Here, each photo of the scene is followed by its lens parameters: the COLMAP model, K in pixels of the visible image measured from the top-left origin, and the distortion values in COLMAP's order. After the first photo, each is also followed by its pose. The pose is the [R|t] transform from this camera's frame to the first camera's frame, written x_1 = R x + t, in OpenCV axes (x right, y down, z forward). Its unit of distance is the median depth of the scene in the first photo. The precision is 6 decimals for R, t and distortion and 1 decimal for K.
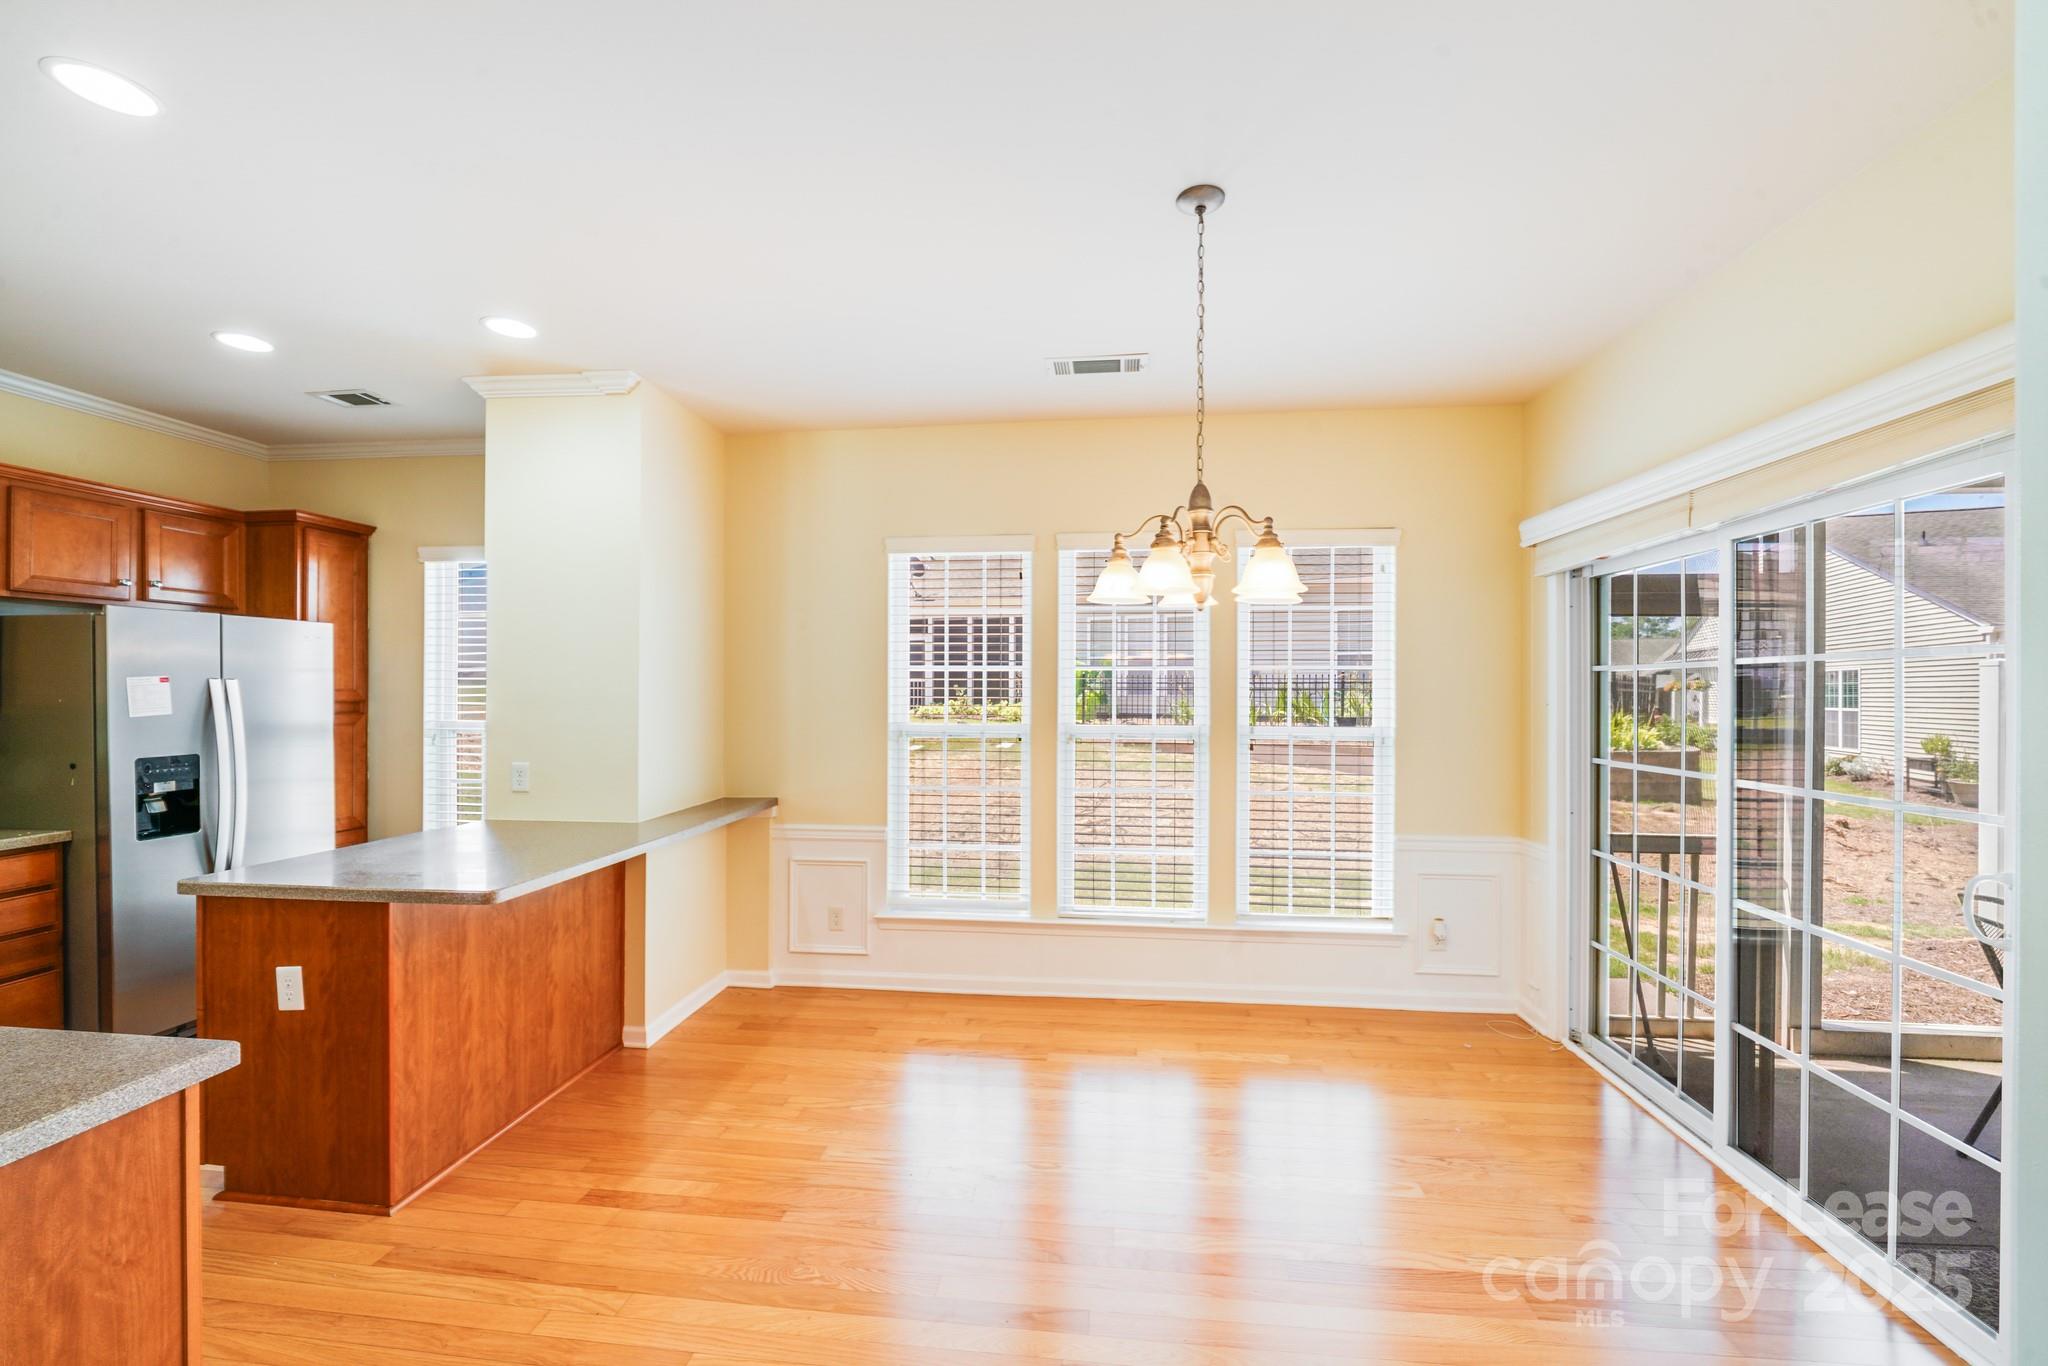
lens RADIAL K [[839.8, 0, 1021.3], [0, 839.8, 696.0], [0, 0, 1]] dist [0.004037, -0.009801]
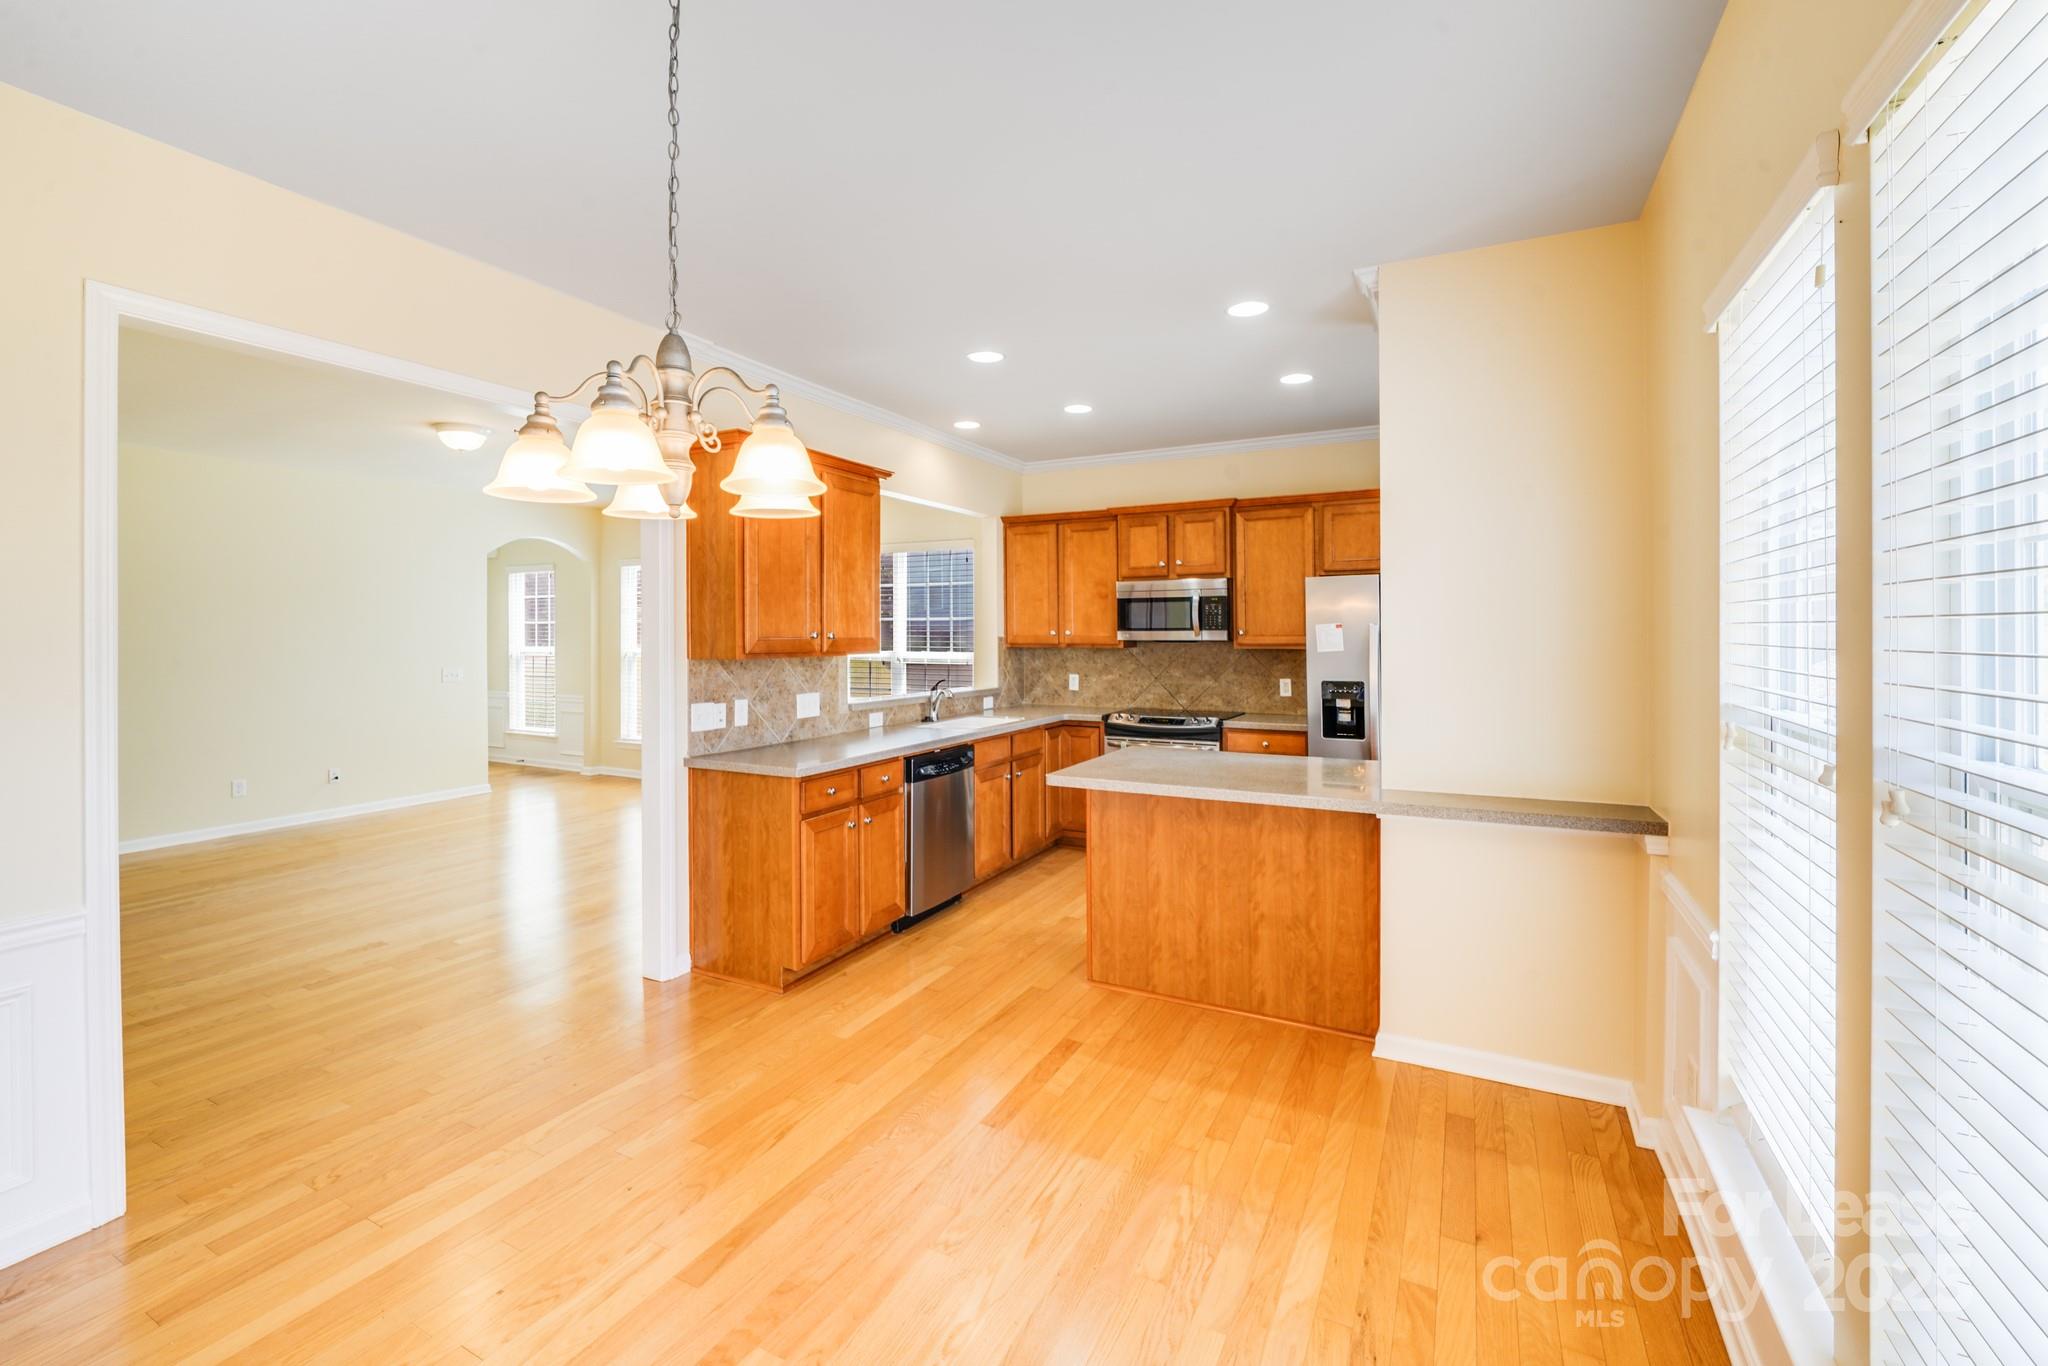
lens RADIAL K [[843.0, 0, 1009.5], [0, 843.0, 664.3], [0, 0, 1]] dist [-0.003789, -0.003449]
pose [[-0.366310, 0.032113, -0.929938, 0.426430], [-0.003739, 0.999345, 0.035983, -0.003980], [0.930485, 0.016658, -0.365950, 0.880080]]
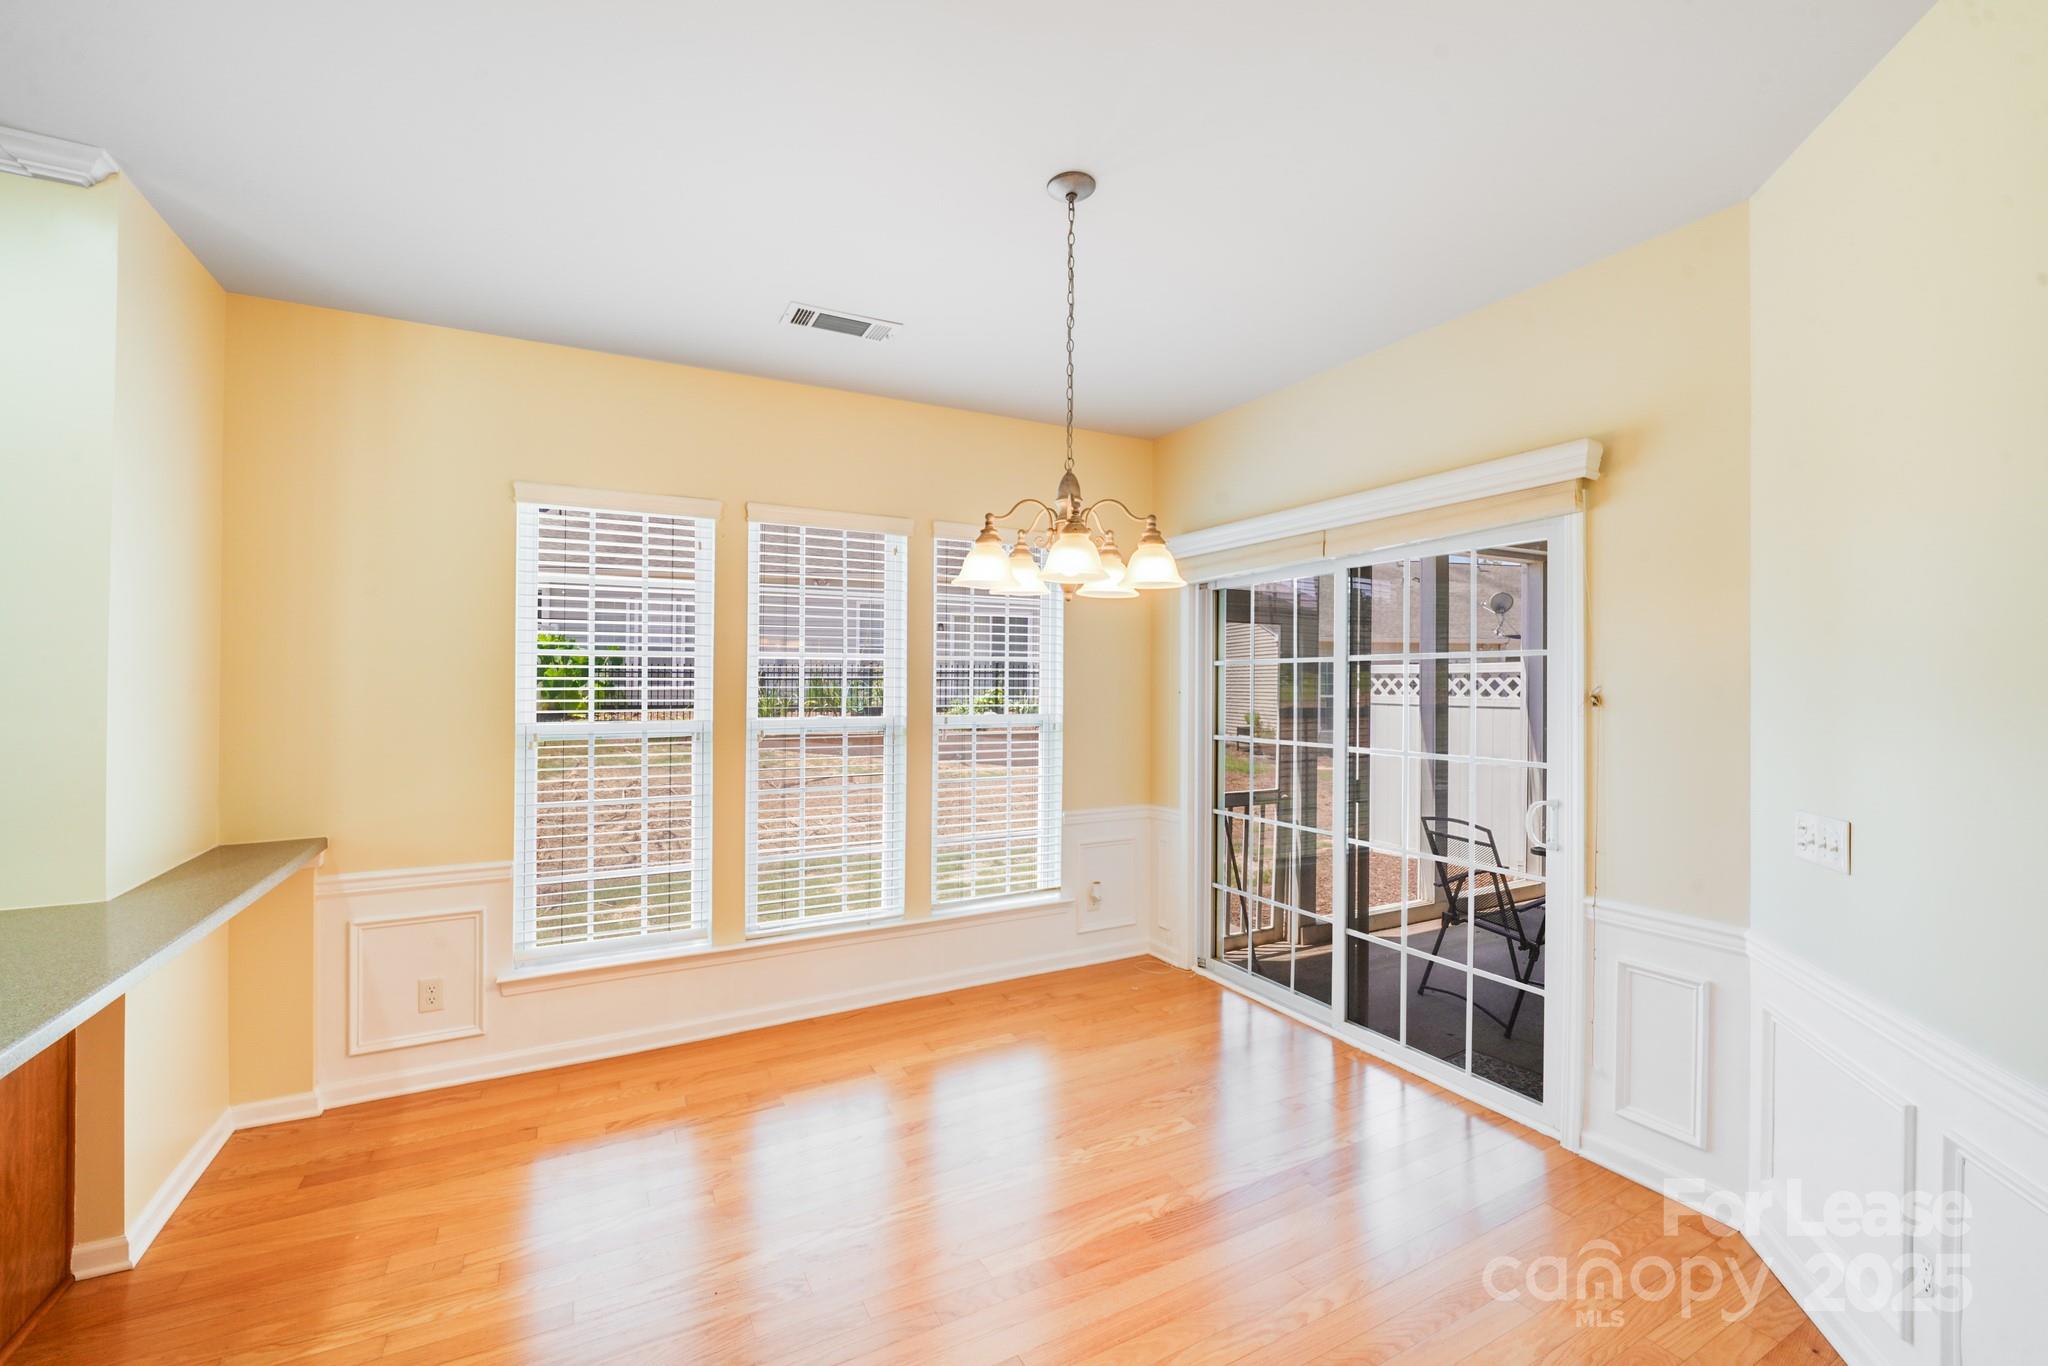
lens RADIAL K [[836.9, 0, 1017.6], [0, 836.9, 685.8], [0, 0, 1]] dist [-0.007158, -0.000545]
pose [[0.826198, -0.004978, 0.563358, -0.228377], [0.005063, 0.999986, 0.001411, -0.002021], [-0.563357, 0.001686, 0.826212, 0.127820]]
